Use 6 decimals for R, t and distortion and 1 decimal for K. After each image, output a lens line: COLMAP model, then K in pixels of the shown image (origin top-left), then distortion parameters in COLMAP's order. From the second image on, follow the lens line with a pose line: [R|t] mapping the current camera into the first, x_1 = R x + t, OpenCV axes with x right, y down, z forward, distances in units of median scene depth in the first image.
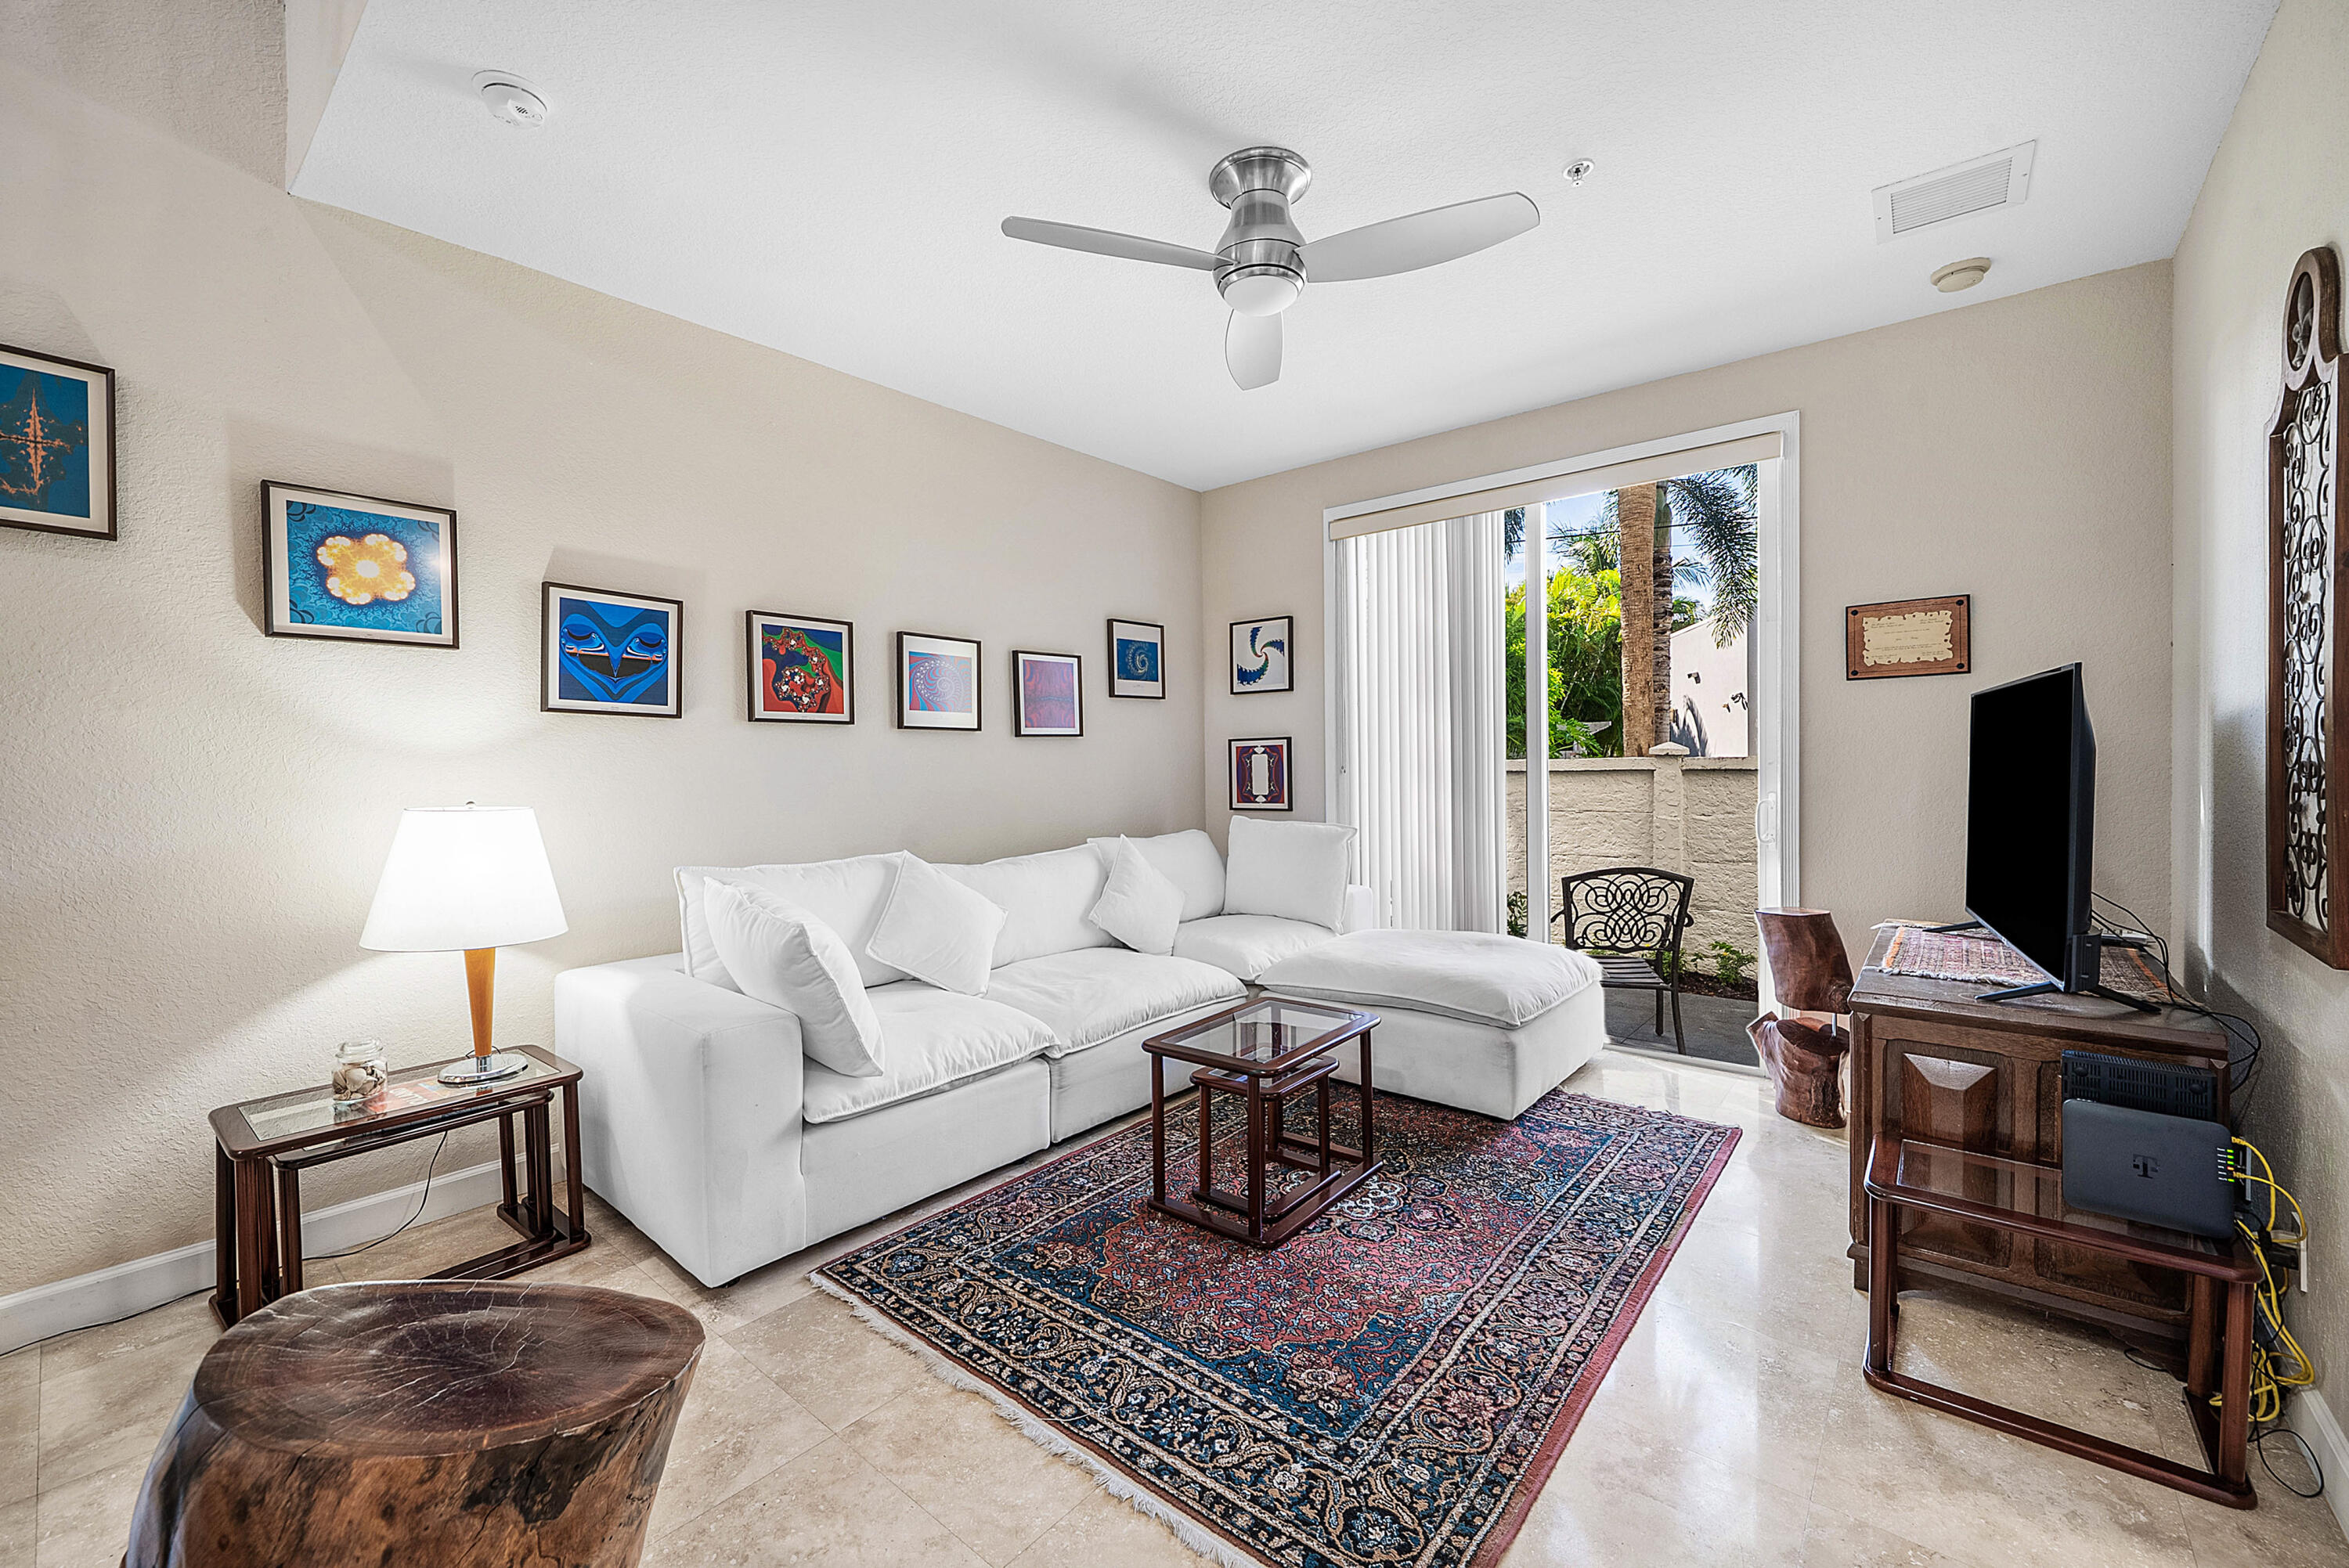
lens RADIAL K [[944.3, 0, 1174.5], [0, 944.3, 784.0], [0, 0, 1]] dist [-0.001323, -0.000056]
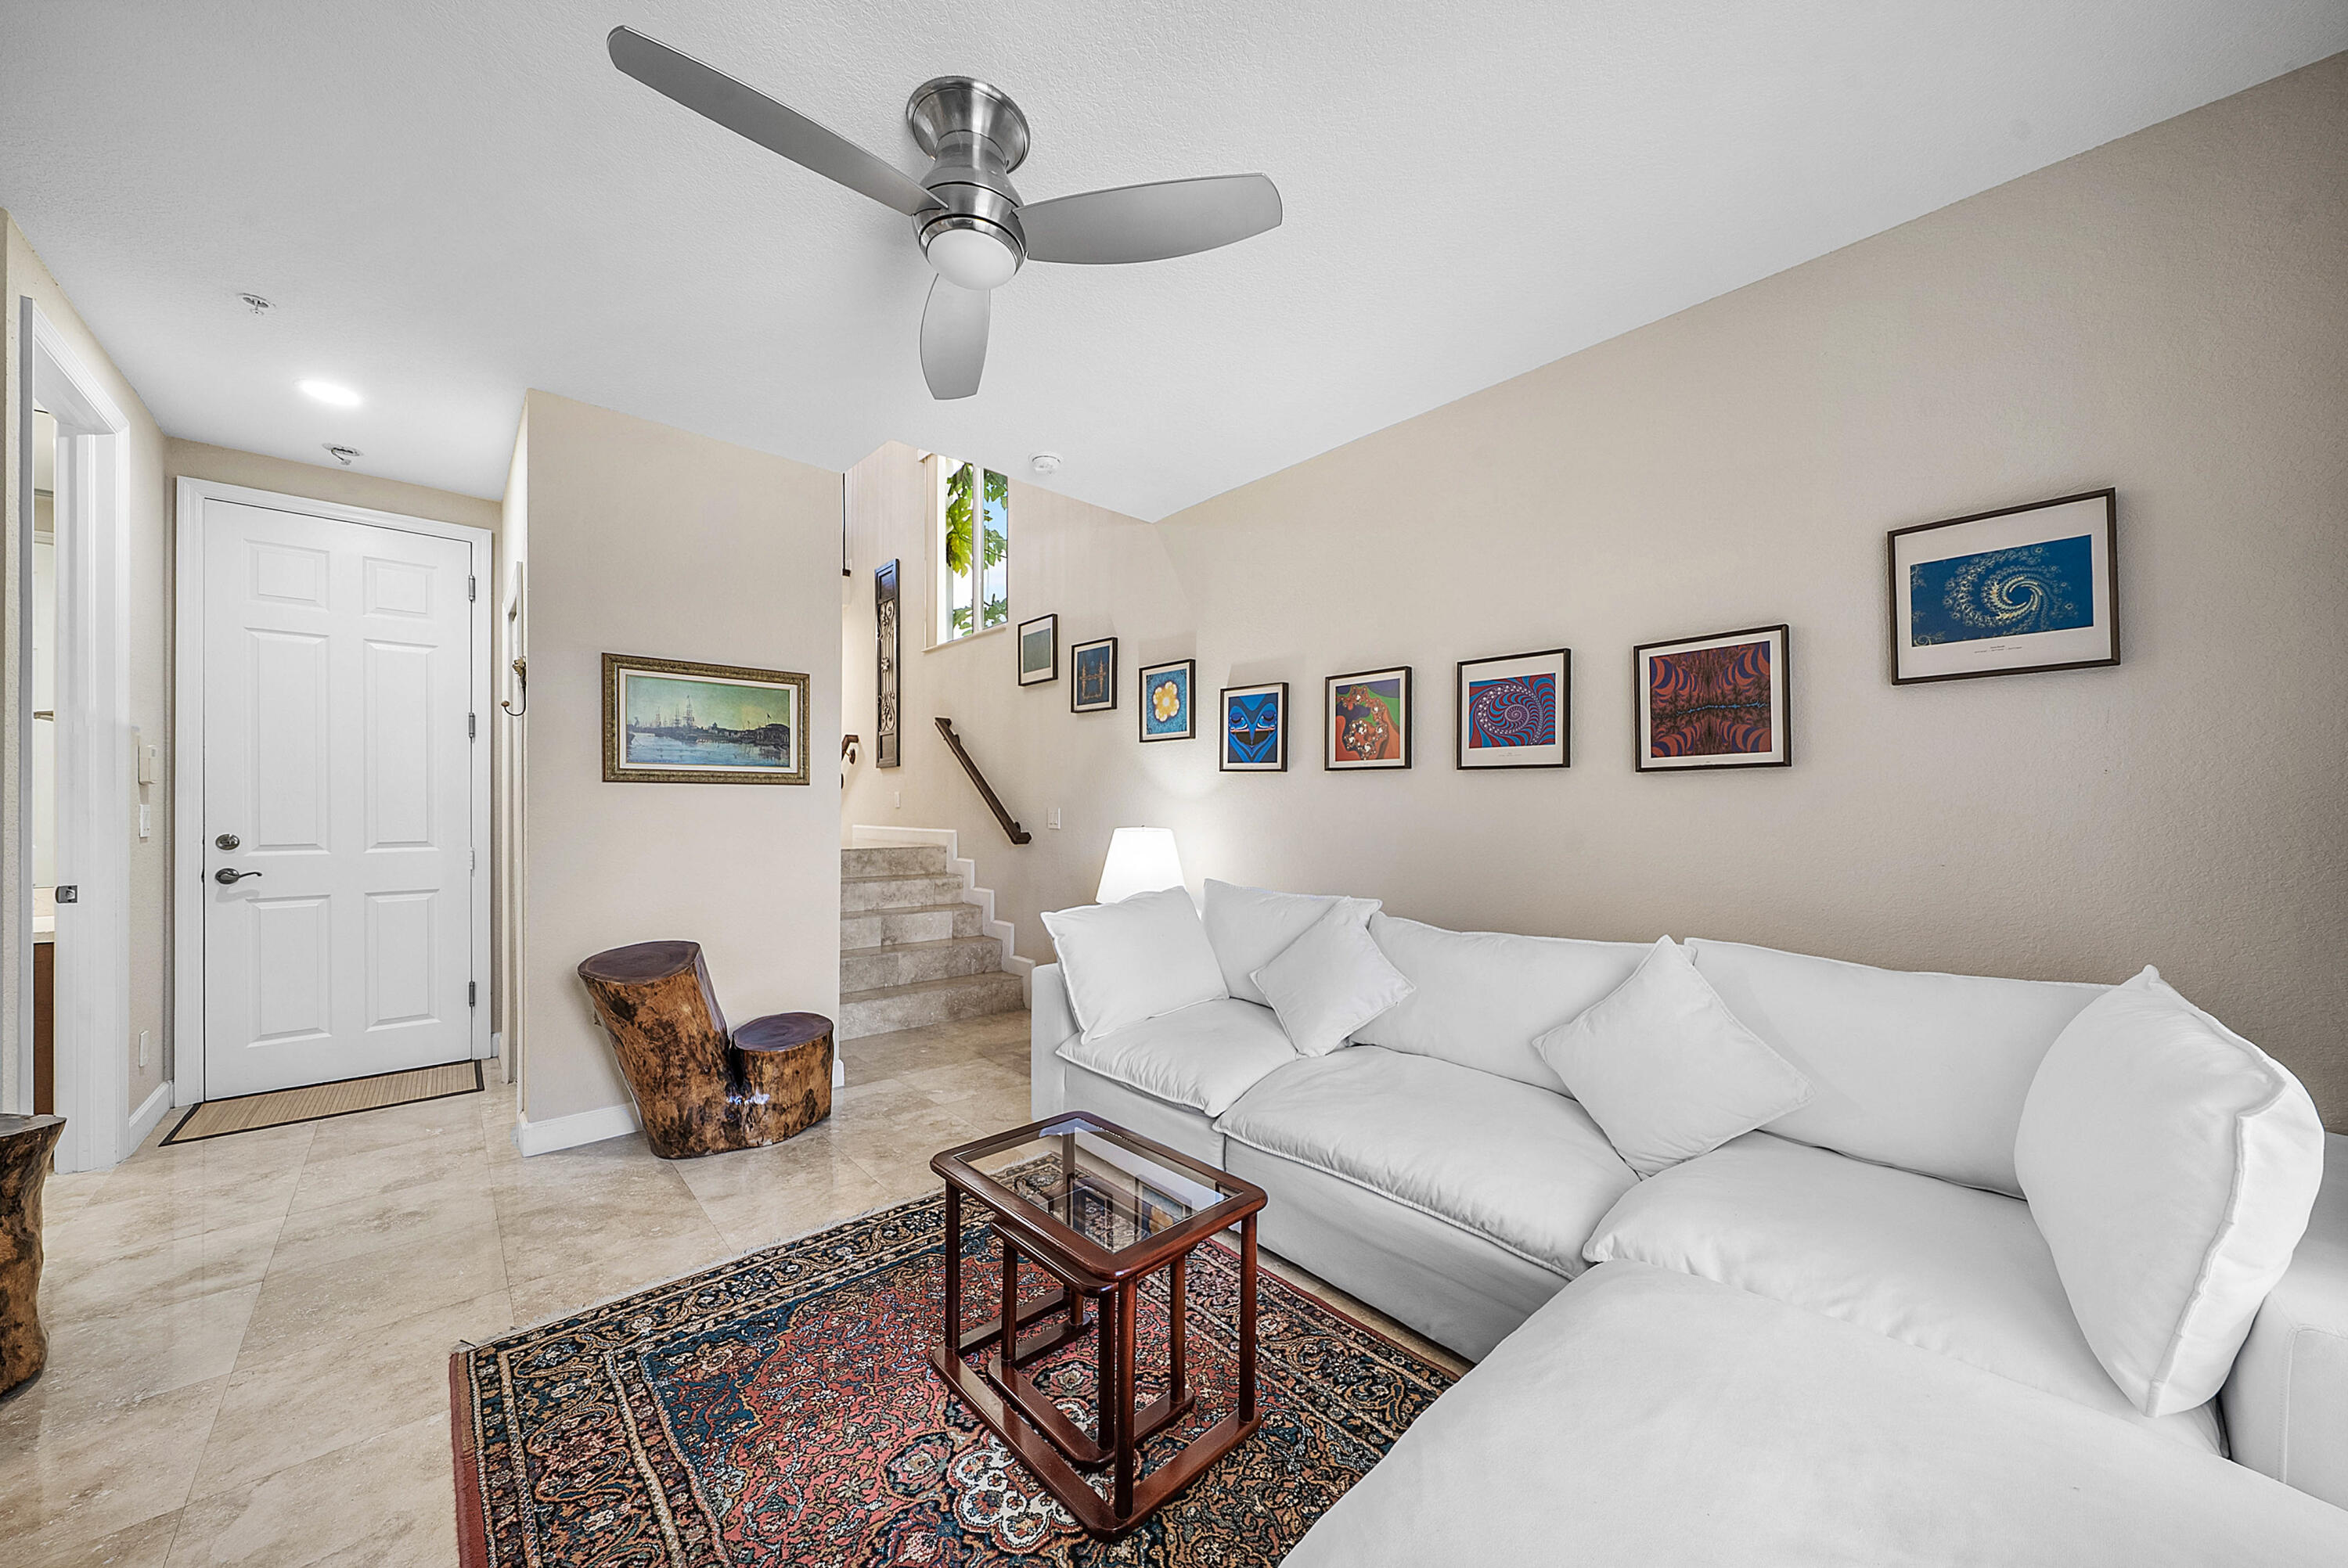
lens RADIAL K [[816.2, 0, 1176.0], [0, 816.2, 812.1], [0, 0, 1]] dist [-0.000263, -0.000049]
pose [[-0.130151, 0.018284, -0.991326, 0.775450], [-0.026175, 0.999418, 0.021870, -0.042196], [0.991149, 0.028794, -0.129597, 1.239724]]
